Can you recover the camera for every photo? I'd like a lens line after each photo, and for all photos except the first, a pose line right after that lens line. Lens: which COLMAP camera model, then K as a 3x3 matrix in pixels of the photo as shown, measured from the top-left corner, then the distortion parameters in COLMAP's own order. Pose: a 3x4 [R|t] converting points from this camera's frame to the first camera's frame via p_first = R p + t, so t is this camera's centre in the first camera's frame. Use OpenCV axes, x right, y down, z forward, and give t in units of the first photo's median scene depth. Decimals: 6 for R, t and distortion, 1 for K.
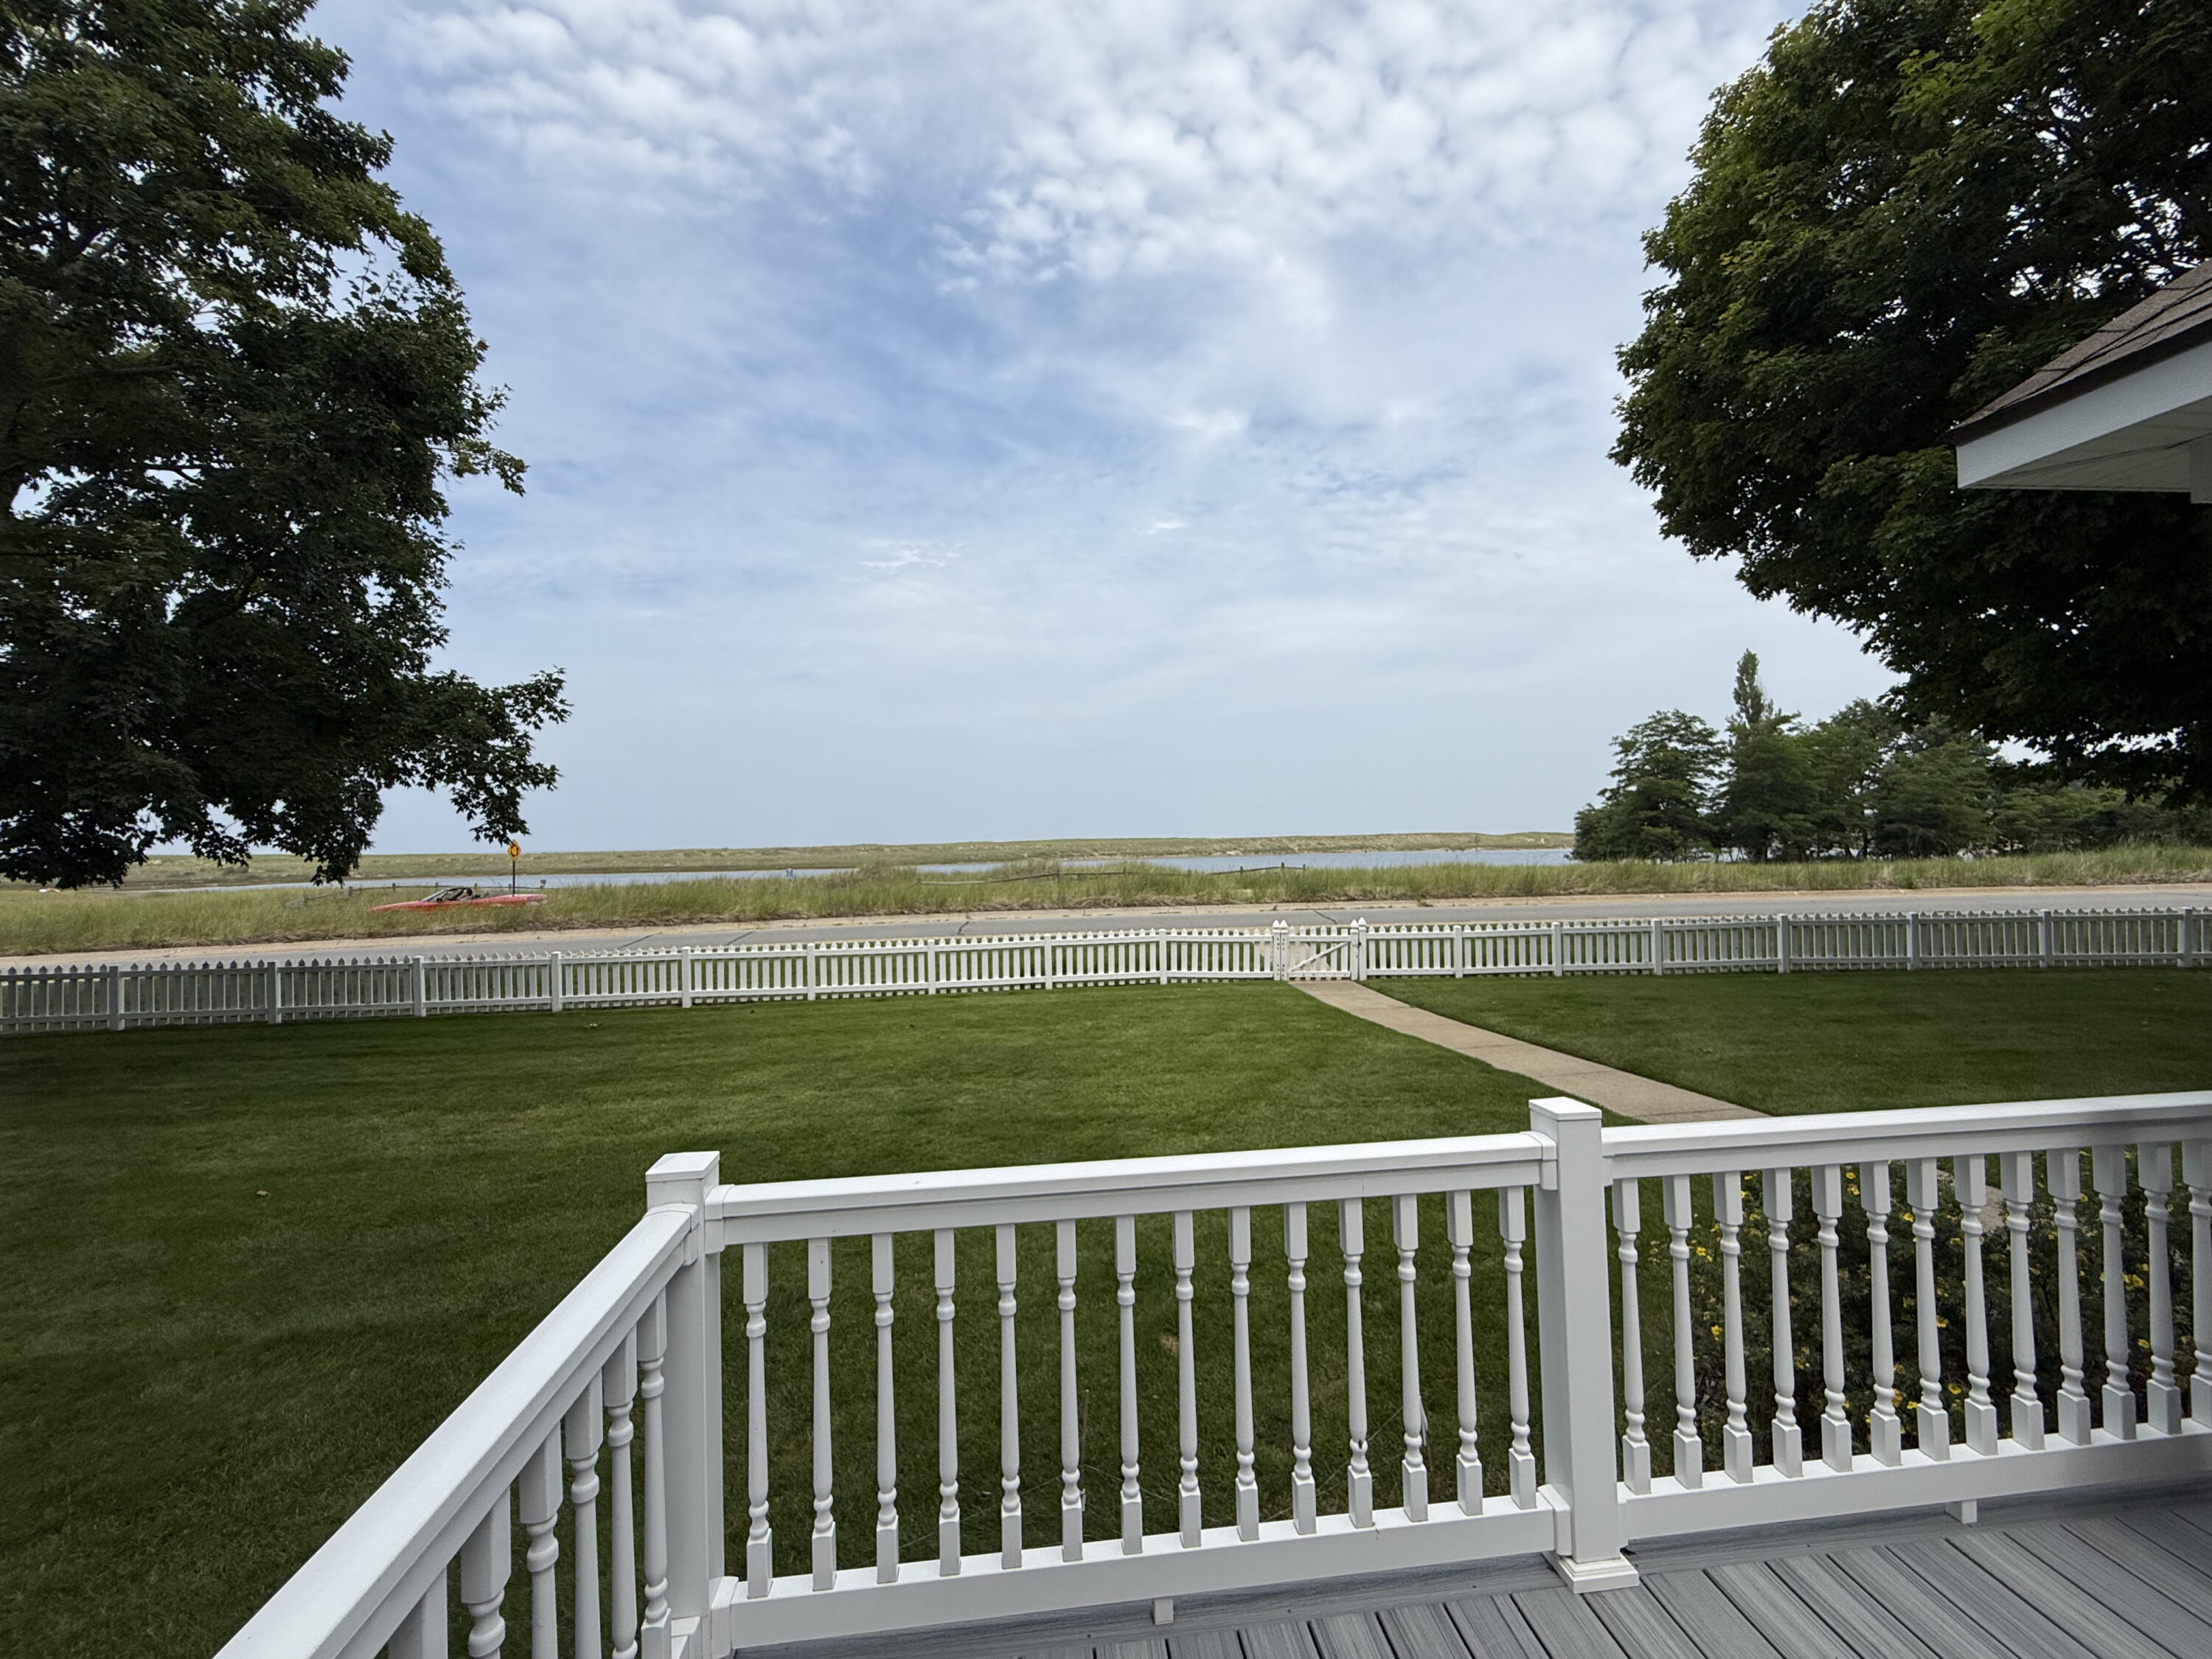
lens RADIAL K [[879.4, 0, 1096.0], [0, 879.4, 826.6], [0, 0, 1]] dist [-0.003173, 0.000034]
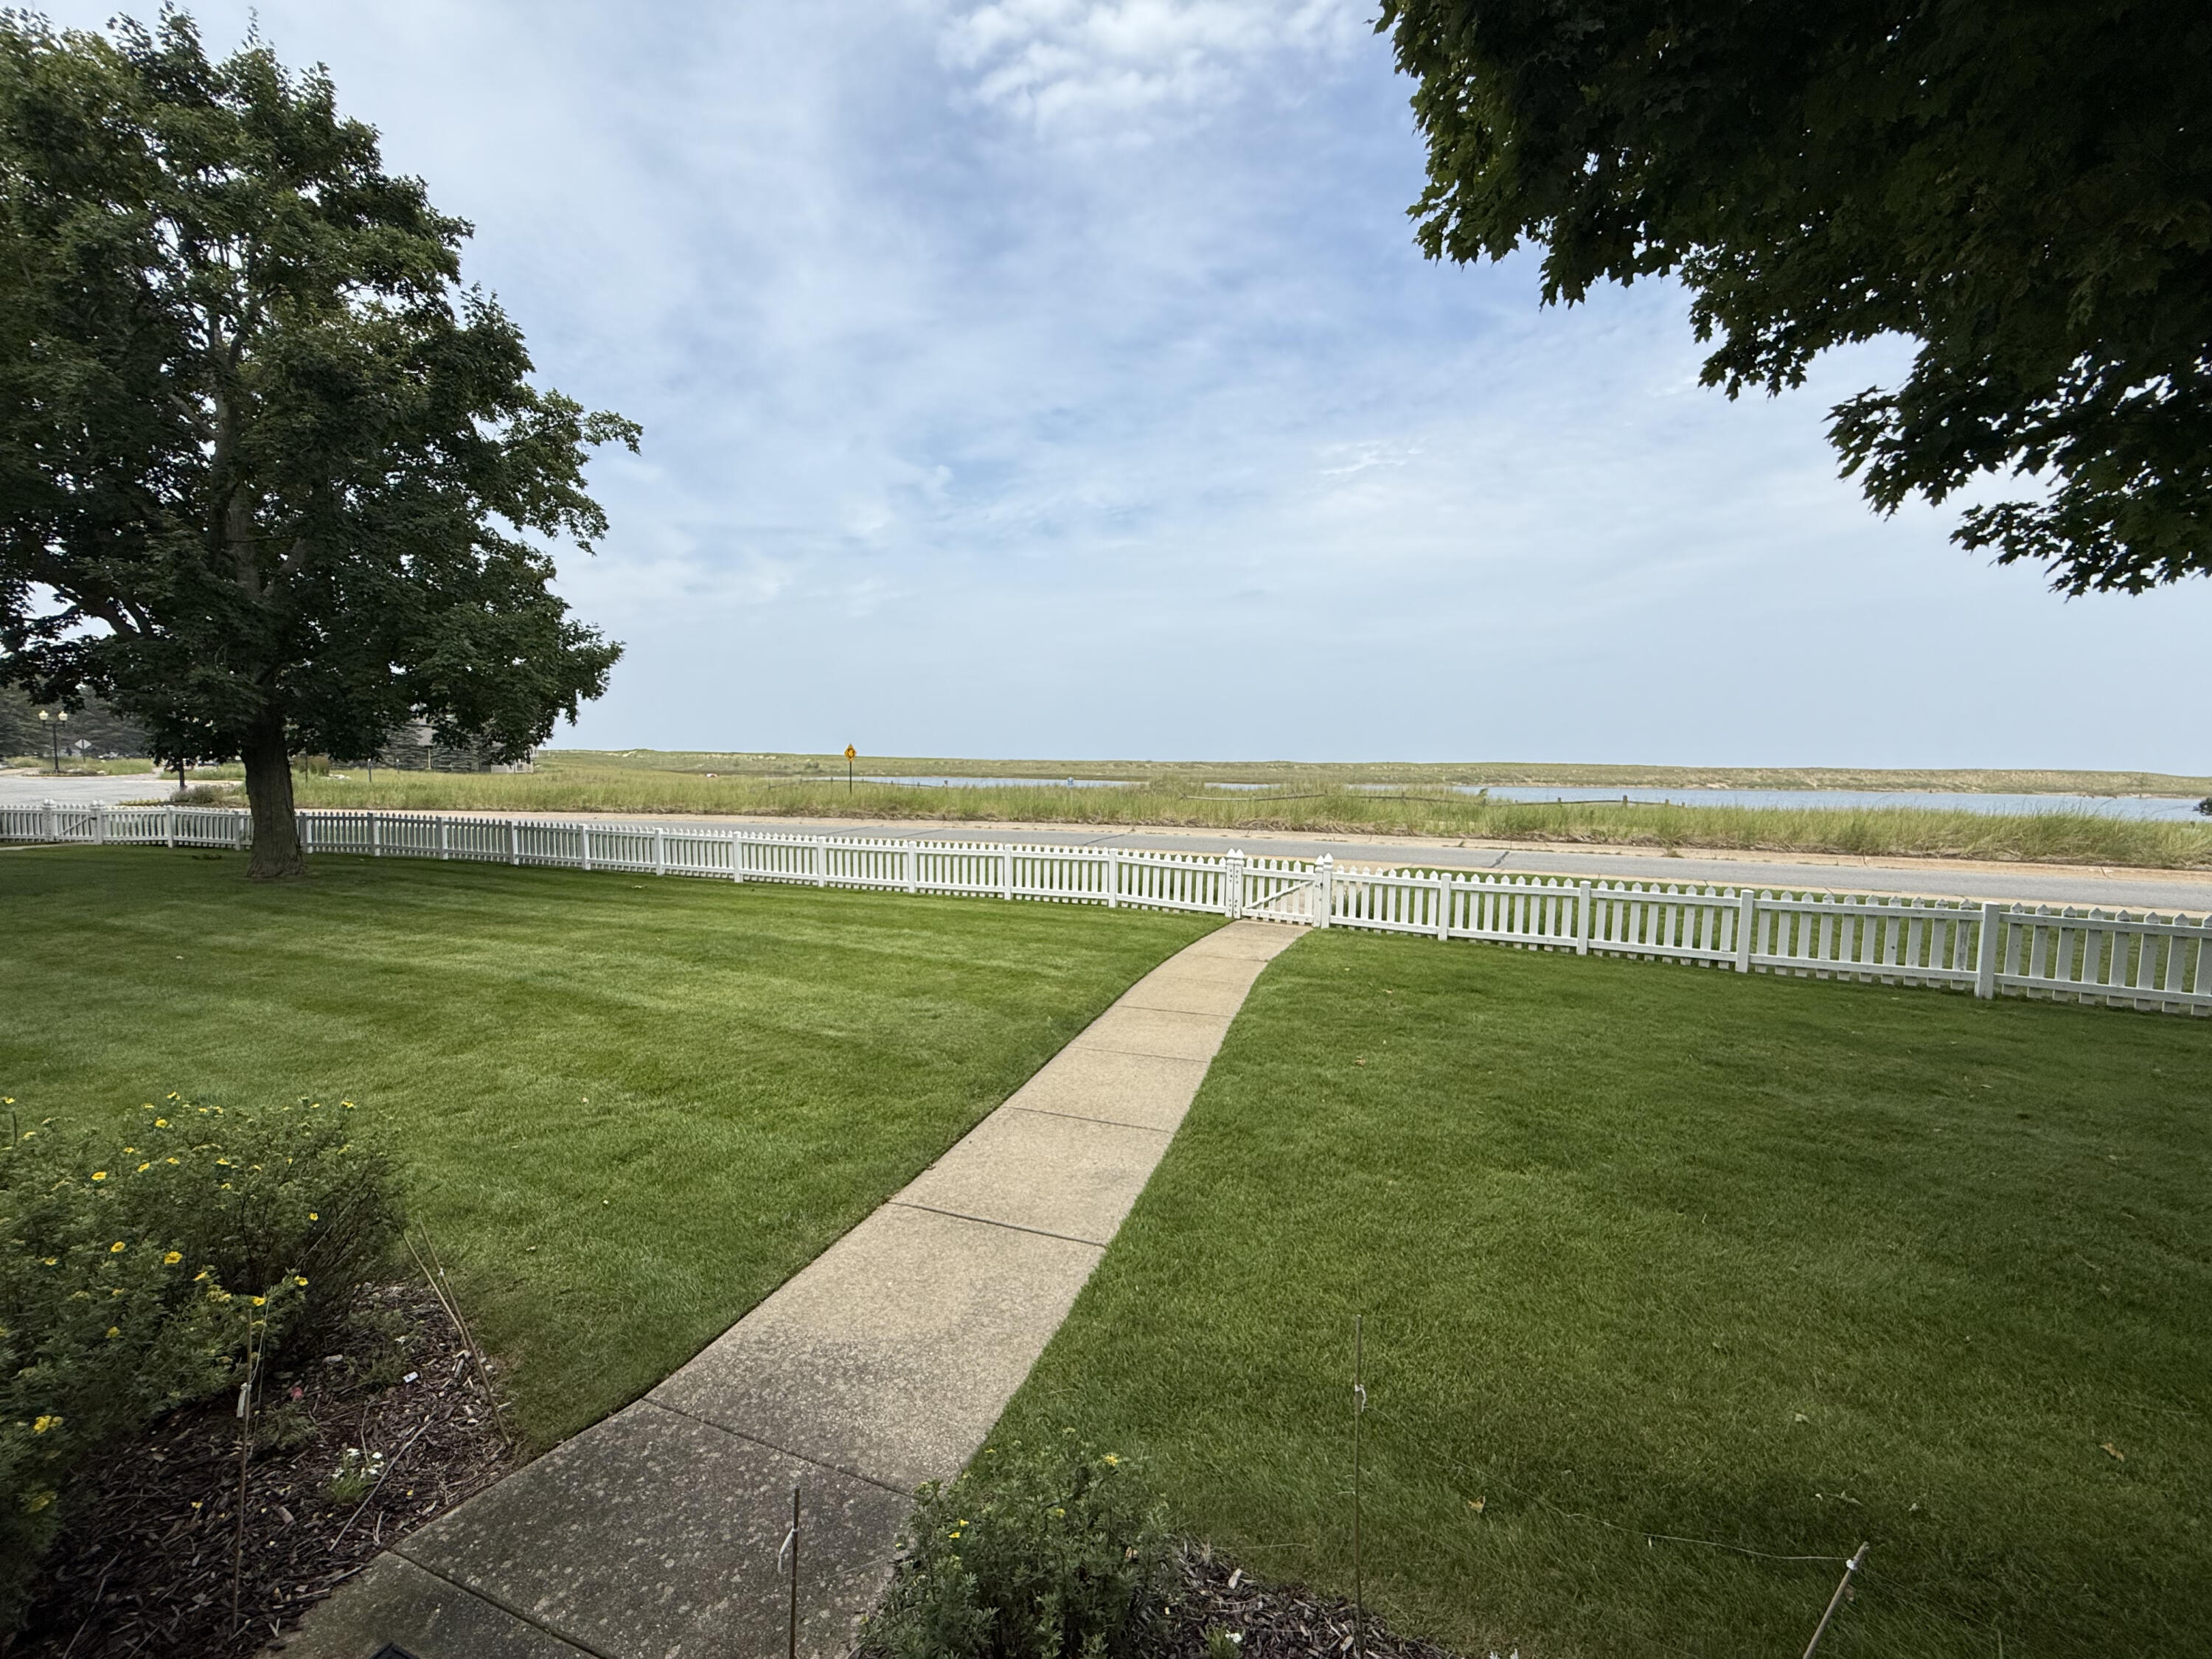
lens RADIAL K [[879.4, 0, 1102.6], [0, 879.4, 834.6], [0, 0, 1]] dist [-0.003173, 0.000034]
pose [[0.882287, 0.069609, -0.465537, 0.295813], [-0.021977, 0.994018, 0.106980, 0.001845], [0.470199, -0.084156, 0.878539, 0.108051]]
